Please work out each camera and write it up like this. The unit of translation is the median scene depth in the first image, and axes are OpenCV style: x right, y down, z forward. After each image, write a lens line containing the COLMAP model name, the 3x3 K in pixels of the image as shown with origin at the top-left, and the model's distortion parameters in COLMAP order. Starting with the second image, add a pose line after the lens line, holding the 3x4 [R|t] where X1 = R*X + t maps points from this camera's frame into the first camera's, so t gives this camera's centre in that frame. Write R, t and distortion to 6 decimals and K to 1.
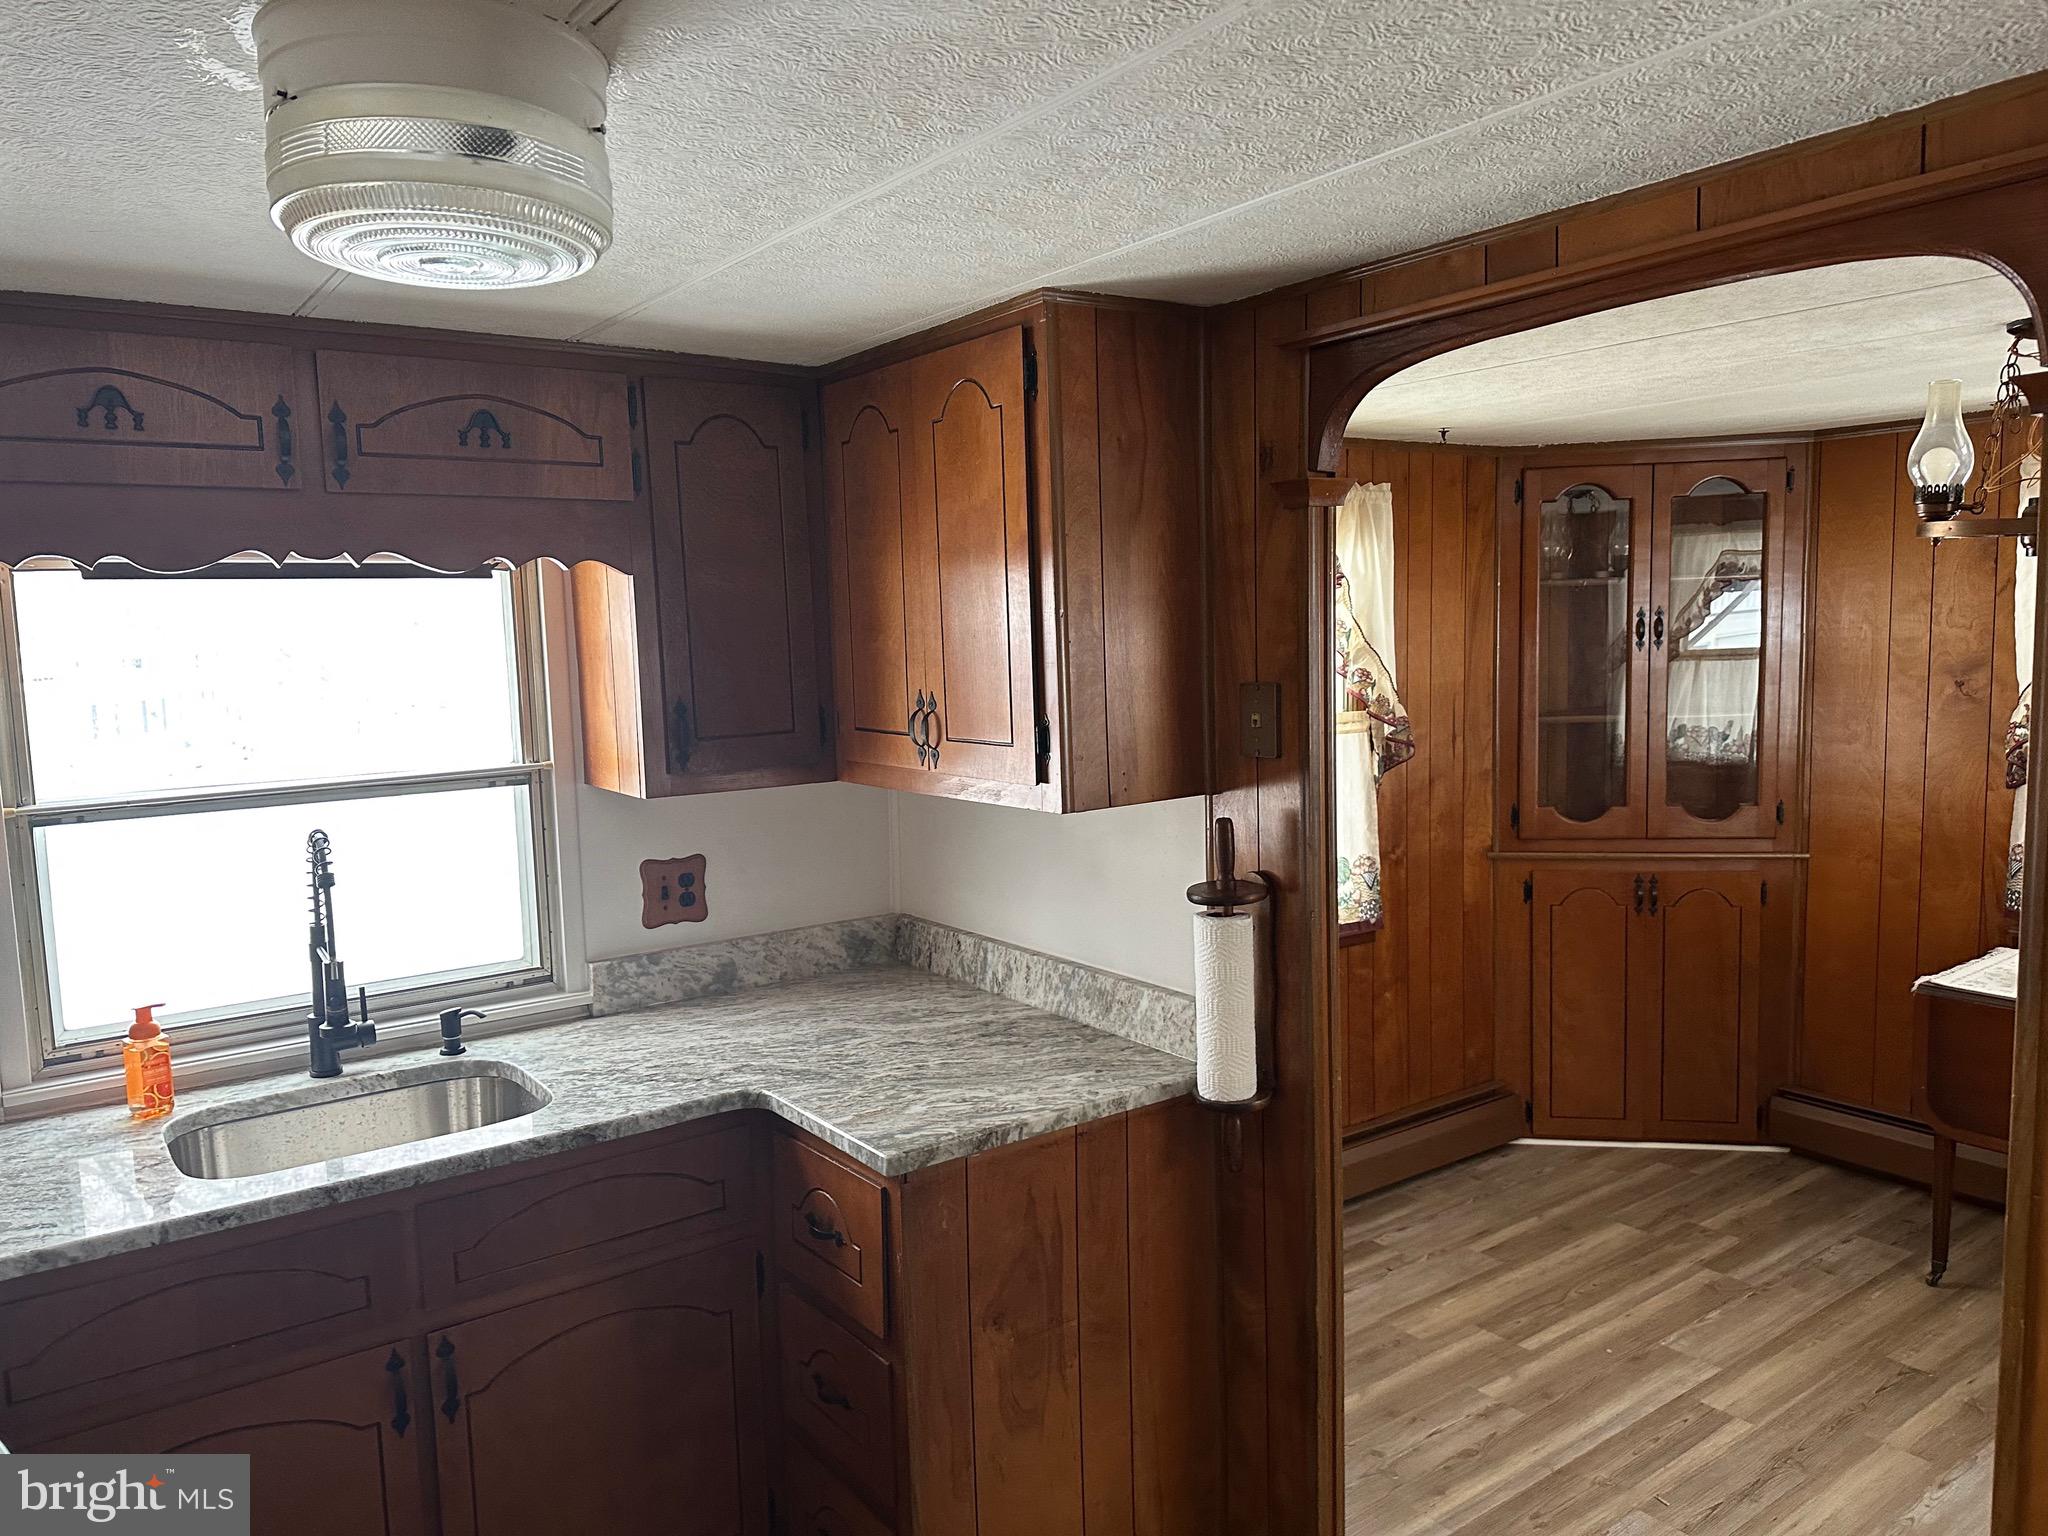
lens RADIAL K [[1437.9, 0, 1026.8], [0, 1437.9, 773.5], [0, 0, 1]] dist [0.011004, -0.018758]
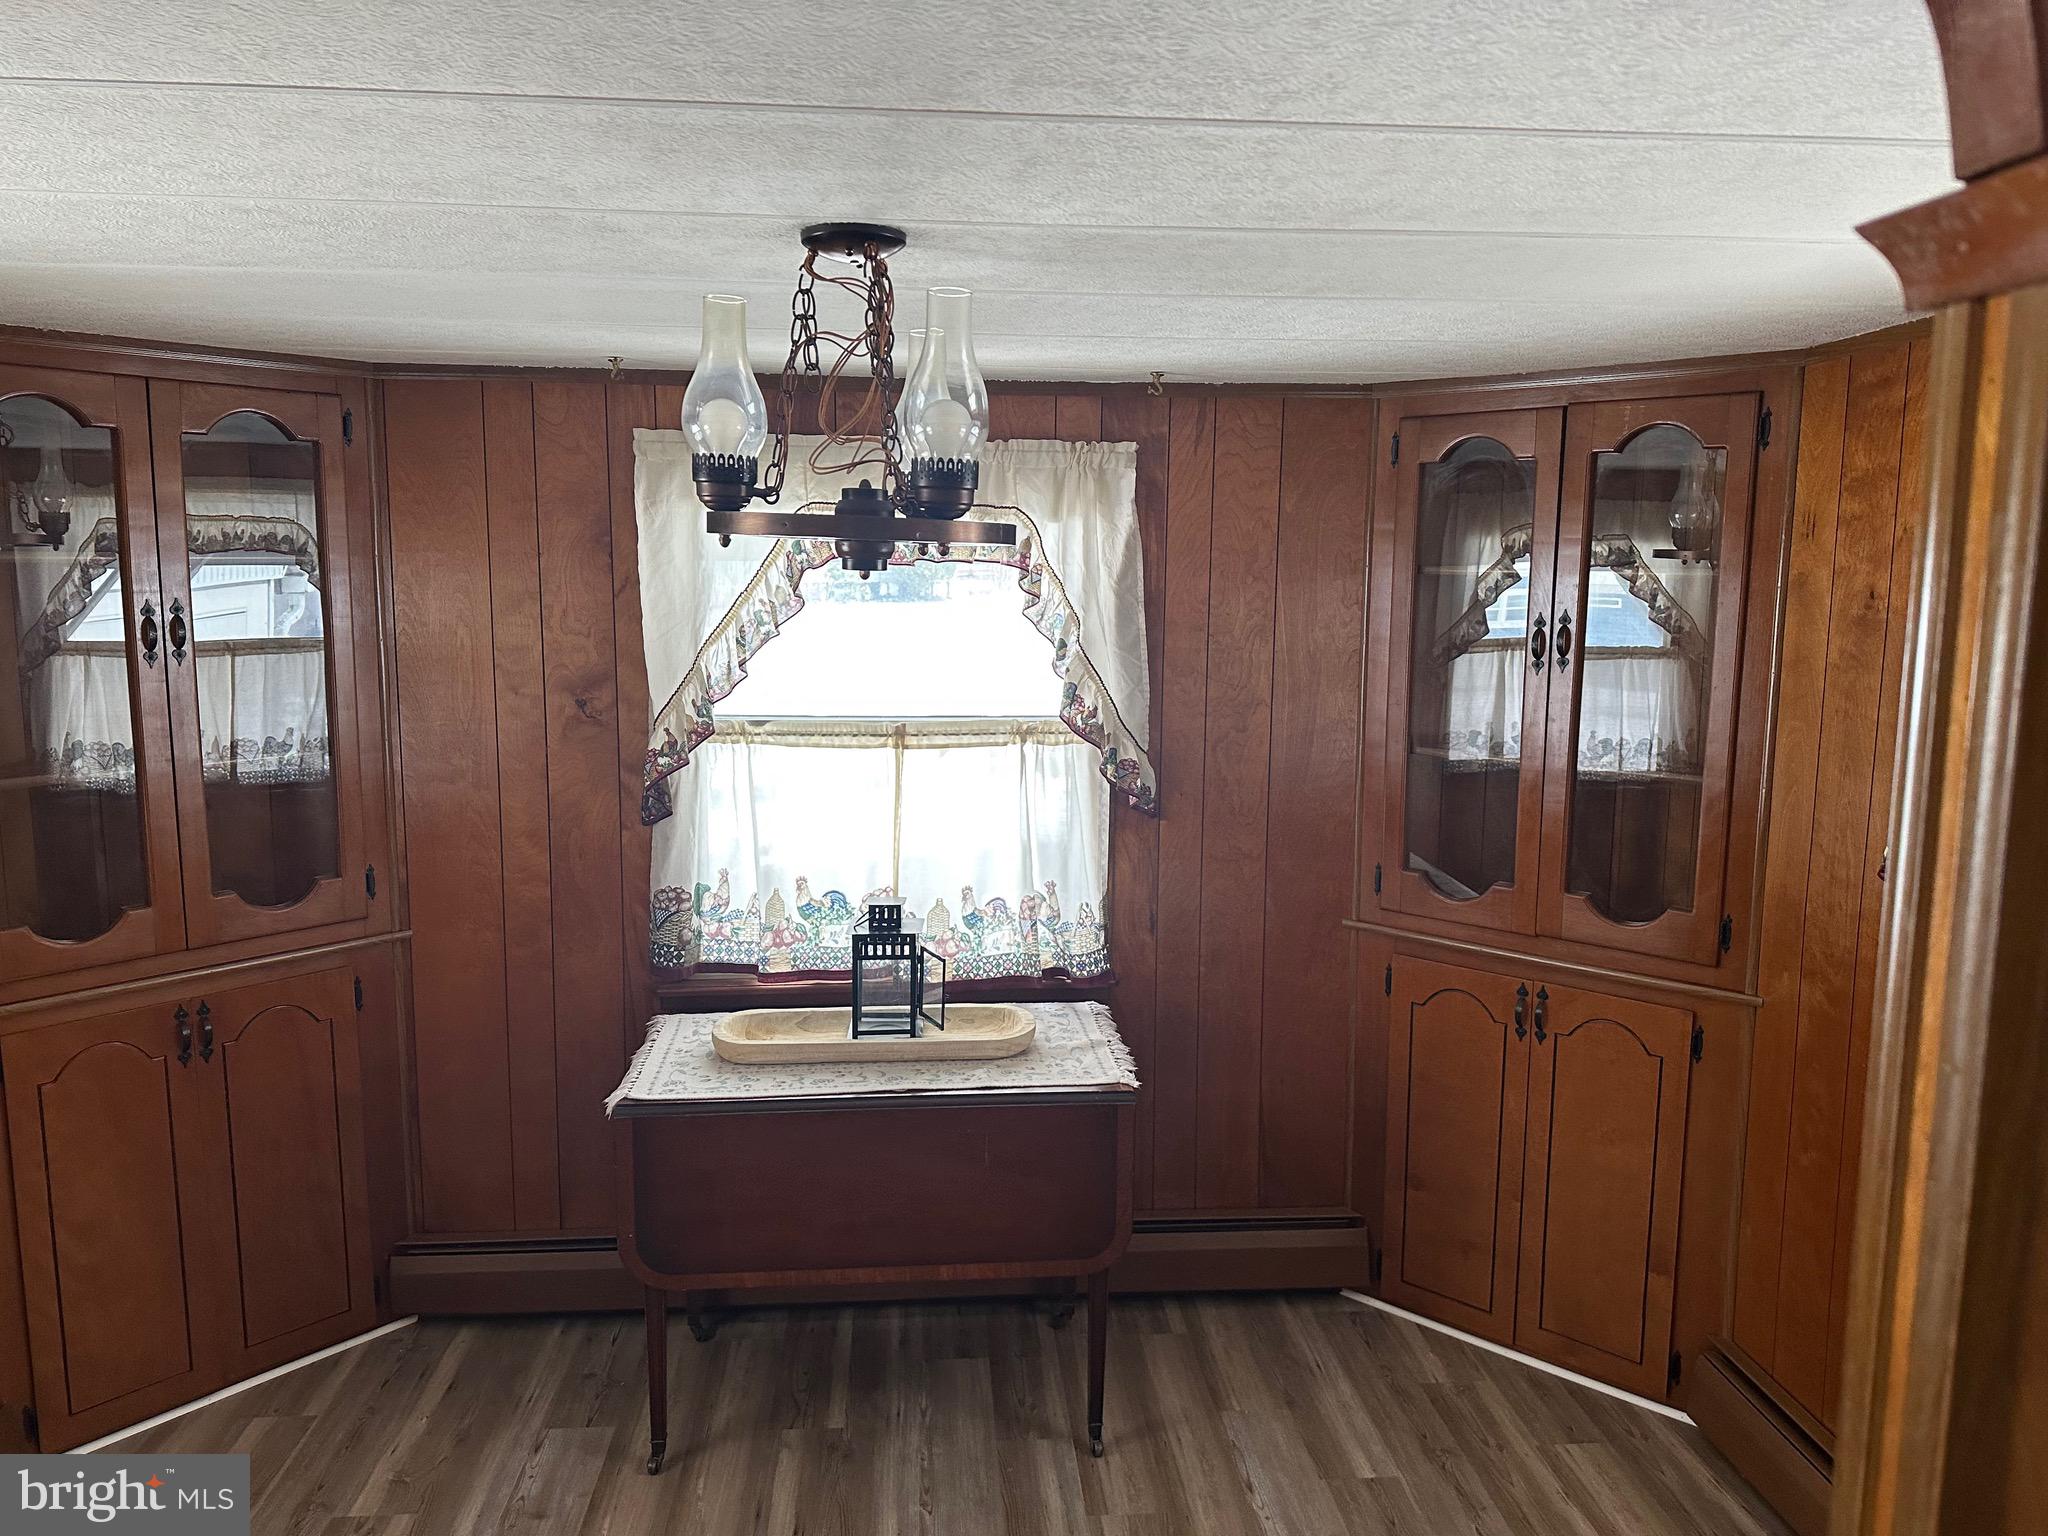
lens RADIAL K [[1437.9, 0, 1025.5], [0, 1437.9, 759.0], [0, 0, 1]] dist [0.011004, -0.018758]
pose [[0.522421, -0.082492, 0.848688, 0.092327], [0.067266, 0.996195, 0.055424, -0.063015], [-0.850030, 0.028133, 0.525982, 0.383971]]
